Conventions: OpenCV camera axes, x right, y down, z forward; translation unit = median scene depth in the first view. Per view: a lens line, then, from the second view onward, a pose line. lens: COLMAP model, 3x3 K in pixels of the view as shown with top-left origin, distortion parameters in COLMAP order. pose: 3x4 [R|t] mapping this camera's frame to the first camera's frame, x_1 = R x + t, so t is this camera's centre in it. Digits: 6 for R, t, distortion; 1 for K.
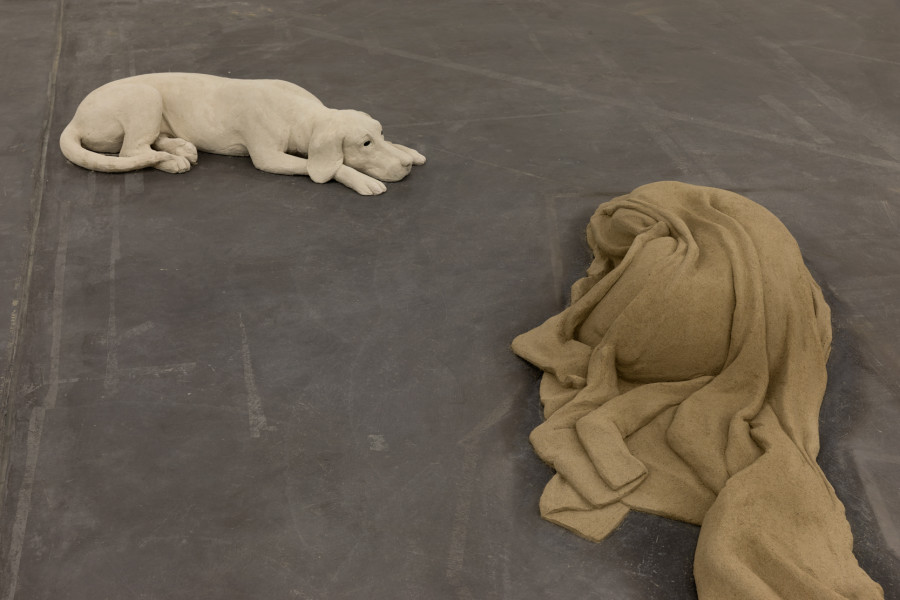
lens RADIAL K [[1307.3, 0, 449.5], [0, 1307.3, 299.7], [0, 0, 1]] dist [0.017010, 0.000000]
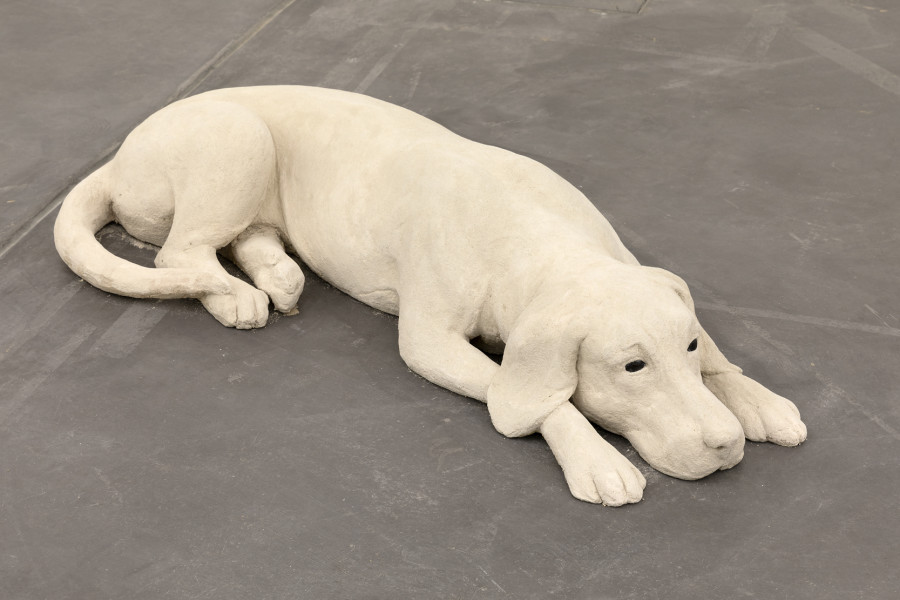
lens RADIAL K [[2125.8, 0, 450.1], [0, 2125.8, 300.3], [0, 0, 1]] dist [0.006258, 0.000000]
pose [[0.862561, 0.220334, -0.455457, 0.168784], [-0.239061, 0.970857, 0.016923, -0.134139], [0.445913, 0.094285, 0.890097, 0.410799]]
